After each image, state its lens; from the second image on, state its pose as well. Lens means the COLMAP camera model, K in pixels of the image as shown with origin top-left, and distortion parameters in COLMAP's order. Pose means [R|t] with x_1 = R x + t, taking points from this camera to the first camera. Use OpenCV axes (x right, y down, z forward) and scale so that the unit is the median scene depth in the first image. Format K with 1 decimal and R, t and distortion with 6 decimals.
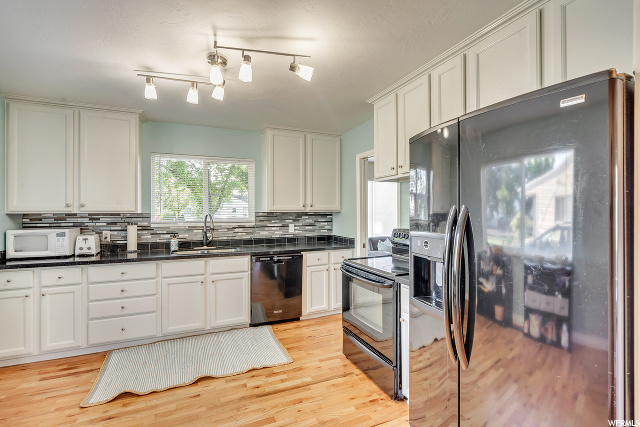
lens RADIAL K [[294.2, 0, 323.4], [0, 294.2, 214.4], [0, 0, 1]] dist [0.001464, 0.000049]
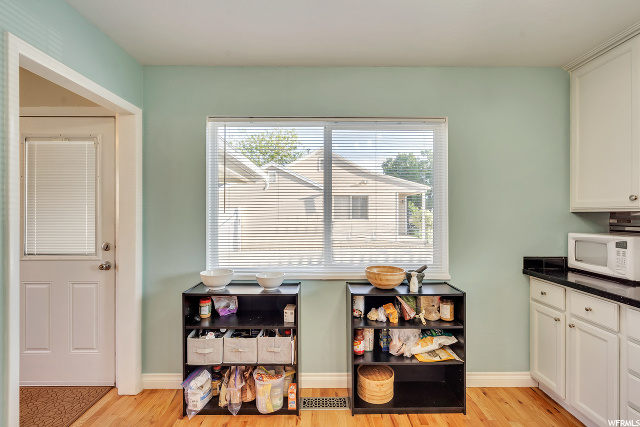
lens RADIAL K [[294.2, 0, 323.4], [0, 294.2, 214.4], [0, 0, 1]] dist [0.001464, 0.000049]
pose [[-0.411324, 0.002094, -0.911487, -0.054765], [-0.001373, 0.999995, 0.002918, 0.002250], [0.911488, 0.002452, -0.411319, 0.705868]]
